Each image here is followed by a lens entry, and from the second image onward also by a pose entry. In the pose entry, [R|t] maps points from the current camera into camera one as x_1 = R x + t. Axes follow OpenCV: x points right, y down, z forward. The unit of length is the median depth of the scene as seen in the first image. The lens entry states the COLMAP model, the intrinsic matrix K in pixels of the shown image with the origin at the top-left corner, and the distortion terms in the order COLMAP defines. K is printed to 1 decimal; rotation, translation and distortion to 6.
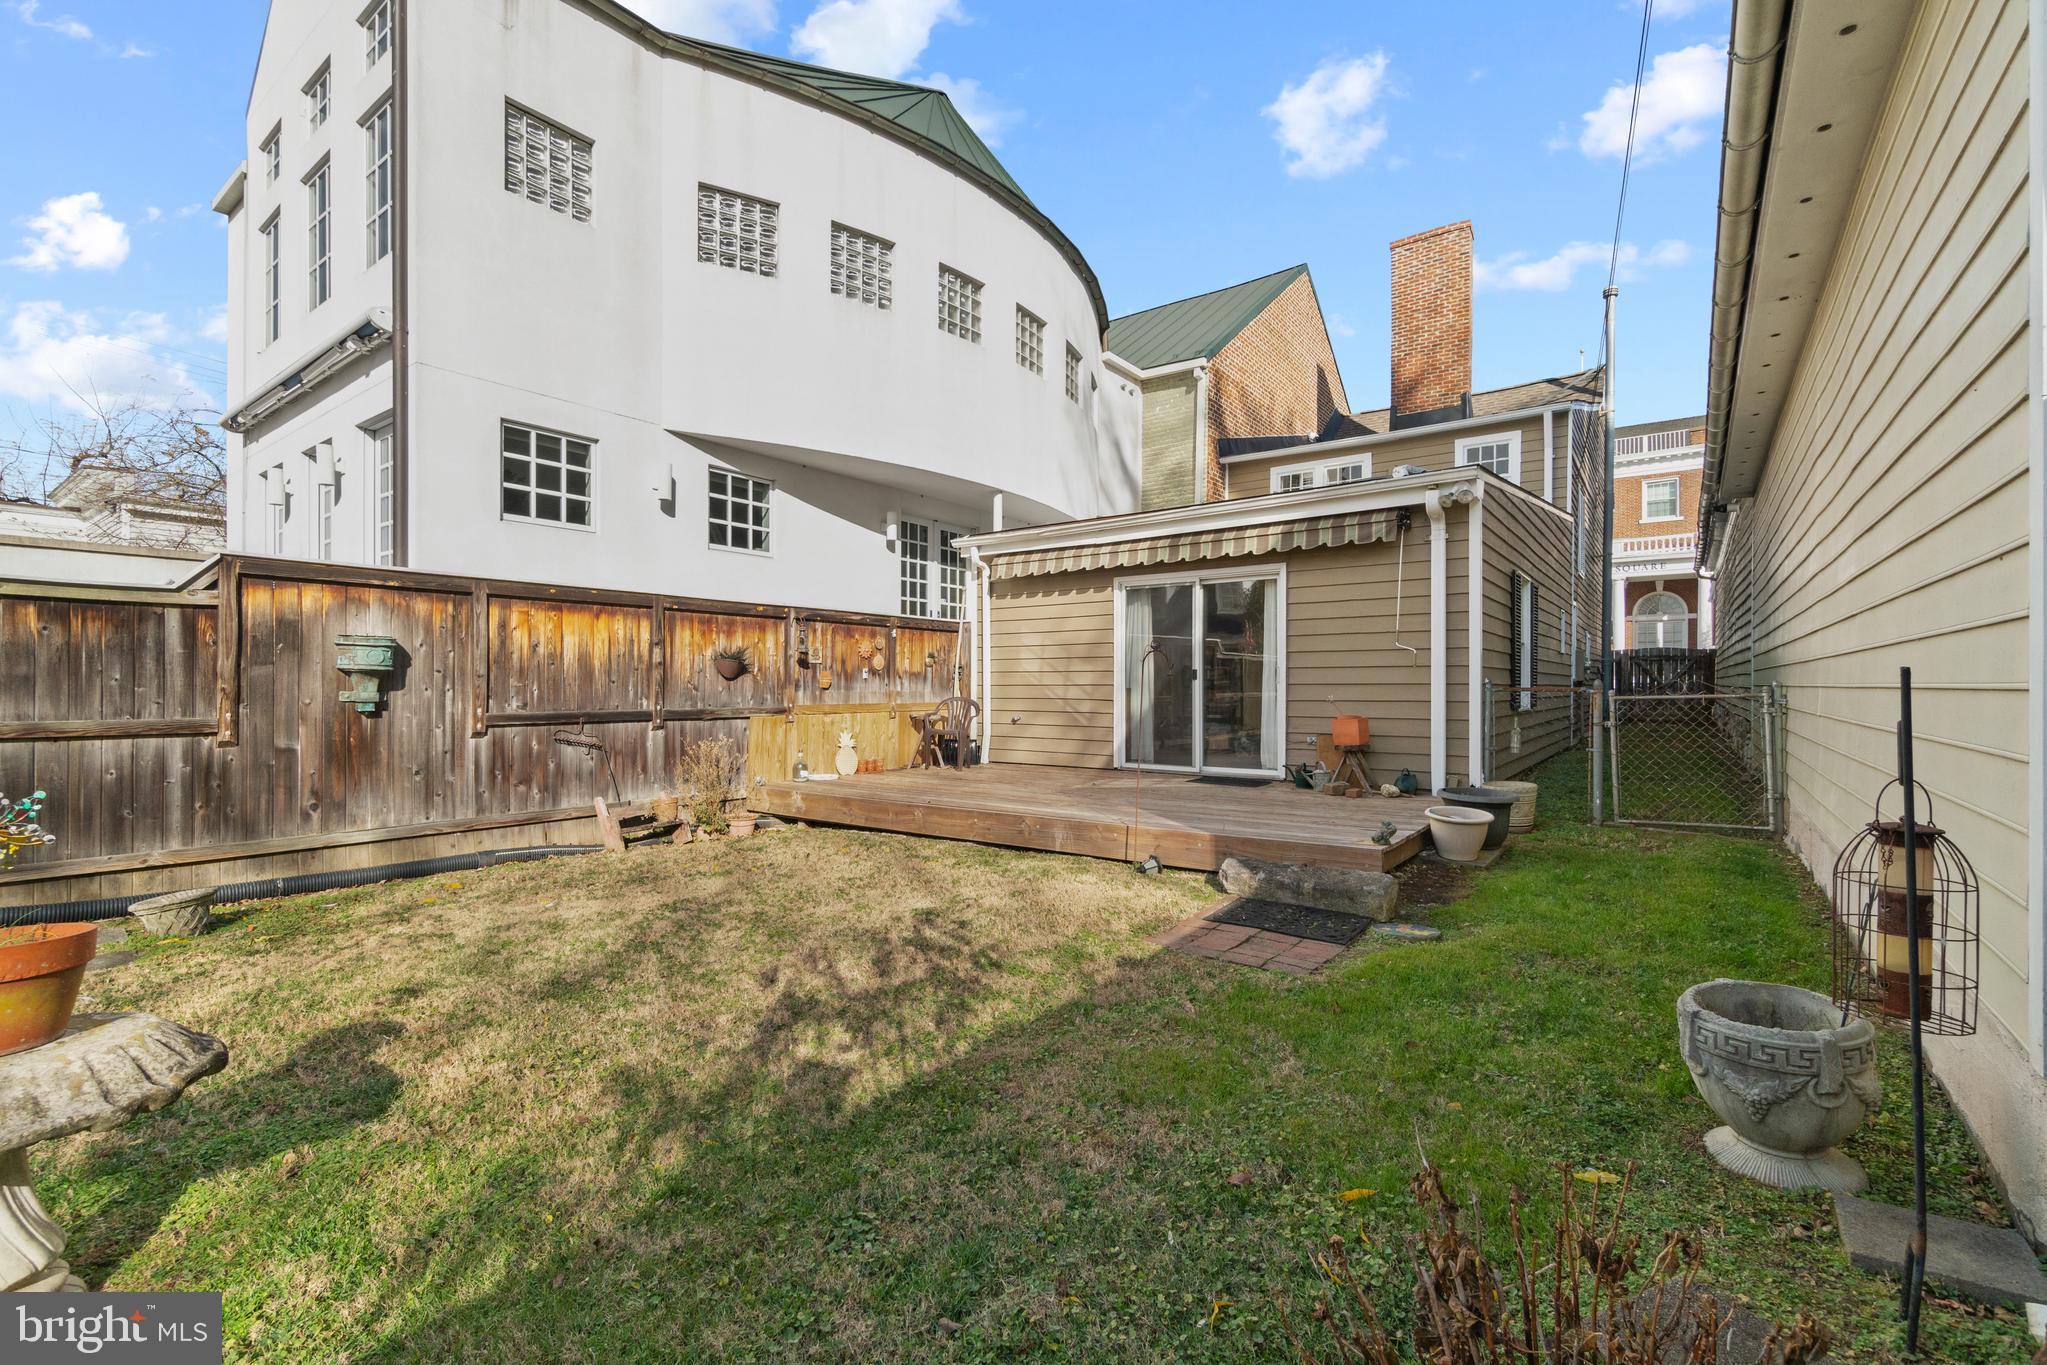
lens RADIAL K [[890.0, 0, 1000.5], [0, 890.0, 689.9], [0, 0, 1]] dist [-0.001236, -0.000020]
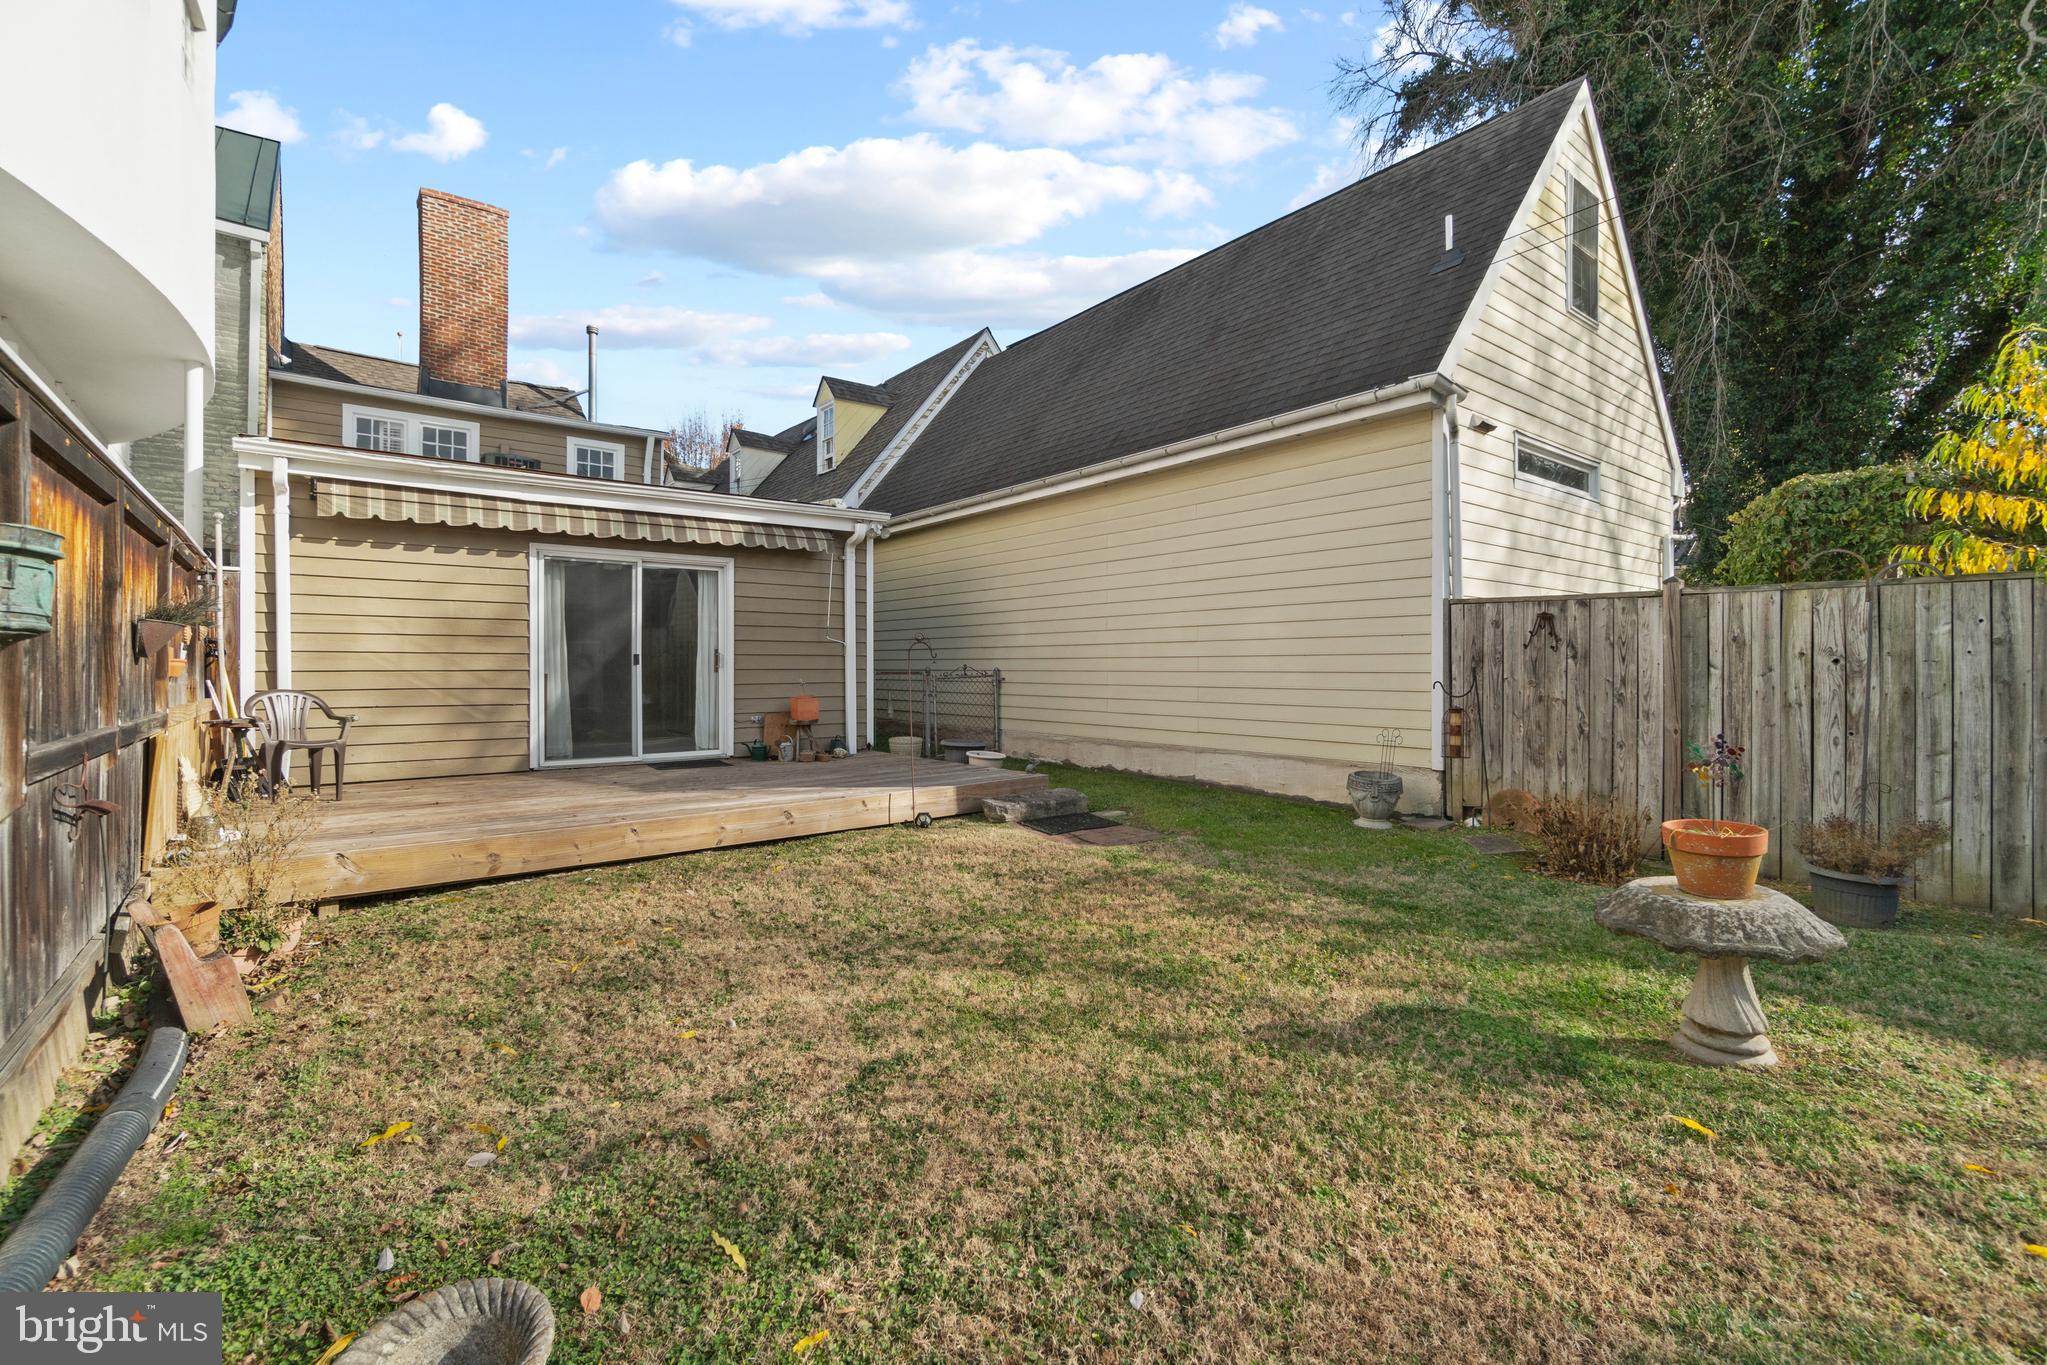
lens RADIAL K [[889.0, 0, 1013.2], [0, 889.0, 670.5], [0, 0, 1]] dist [0.000994, 0.000145]
pose [[0.244762, -0.004838, 0.969571, -0.577690], [0.007150, 0.999969, 0.003185, -0.004838], [-0.969557, 0.006153, 0.244789, 0.352217]]
